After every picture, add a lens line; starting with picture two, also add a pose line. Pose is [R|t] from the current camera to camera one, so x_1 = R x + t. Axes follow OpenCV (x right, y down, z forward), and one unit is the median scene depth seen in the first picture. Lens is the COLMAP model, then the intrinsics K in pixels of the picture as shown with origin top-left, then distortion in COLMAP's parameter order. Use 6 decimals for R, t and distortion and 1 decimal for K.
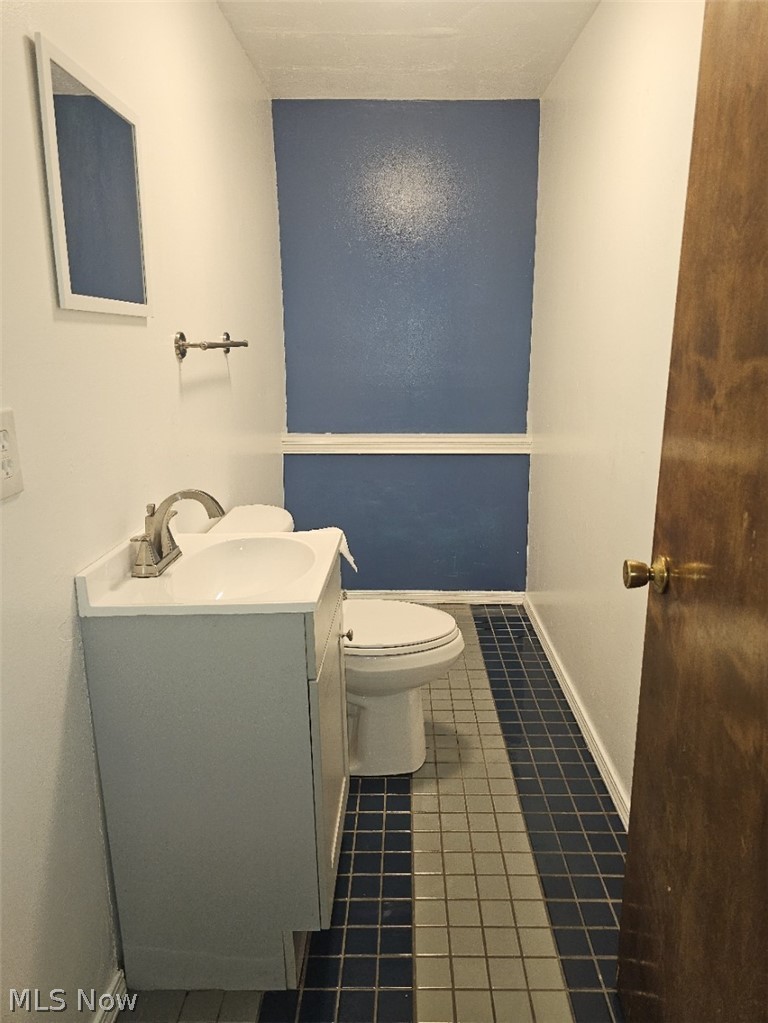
lens RADIAL K [[705.2, 0, 384.0], [0, 705.2, 511.5], [0, 0, 1]] dist [0.057508, -0.068814]
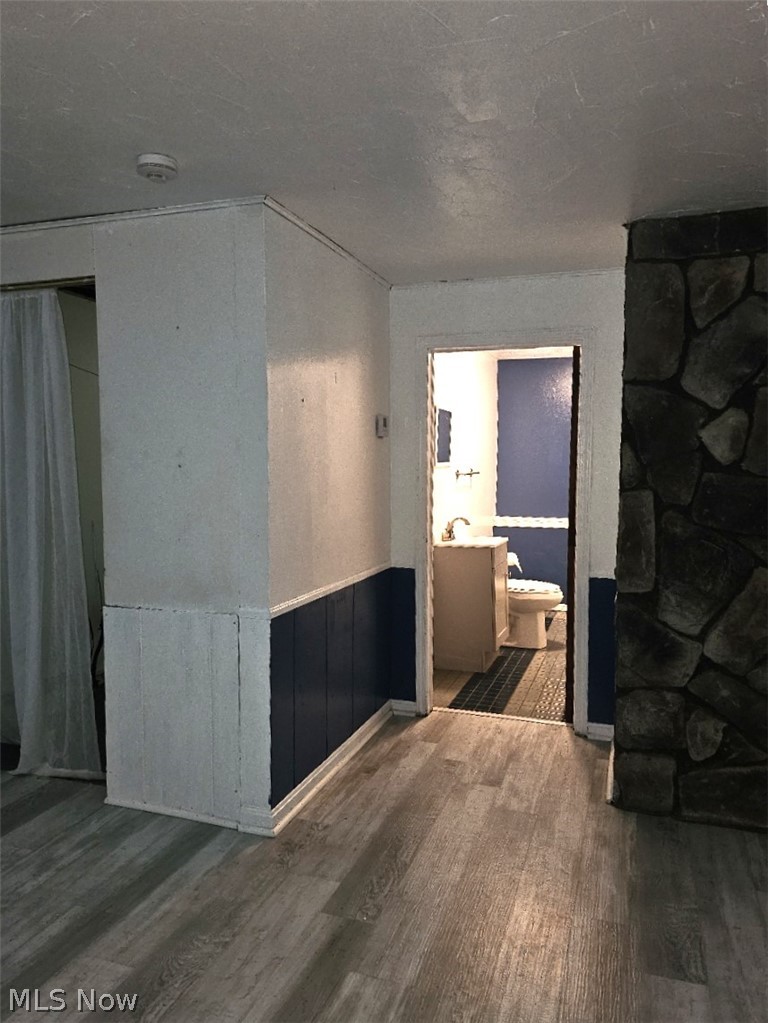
lens RADIAL K [[705.2, 0, 384.0], [0, 705.2, 511.5], [0, 0, 1]] dist [0.057508, -0.068814]
pose [[0.952040, 0.024049, -0.305026, 0.272137], [-0.074365, 0.985201, -0.154430, 0.332957], [0.296798, 0.169707, 0.939739, -1.532537]]
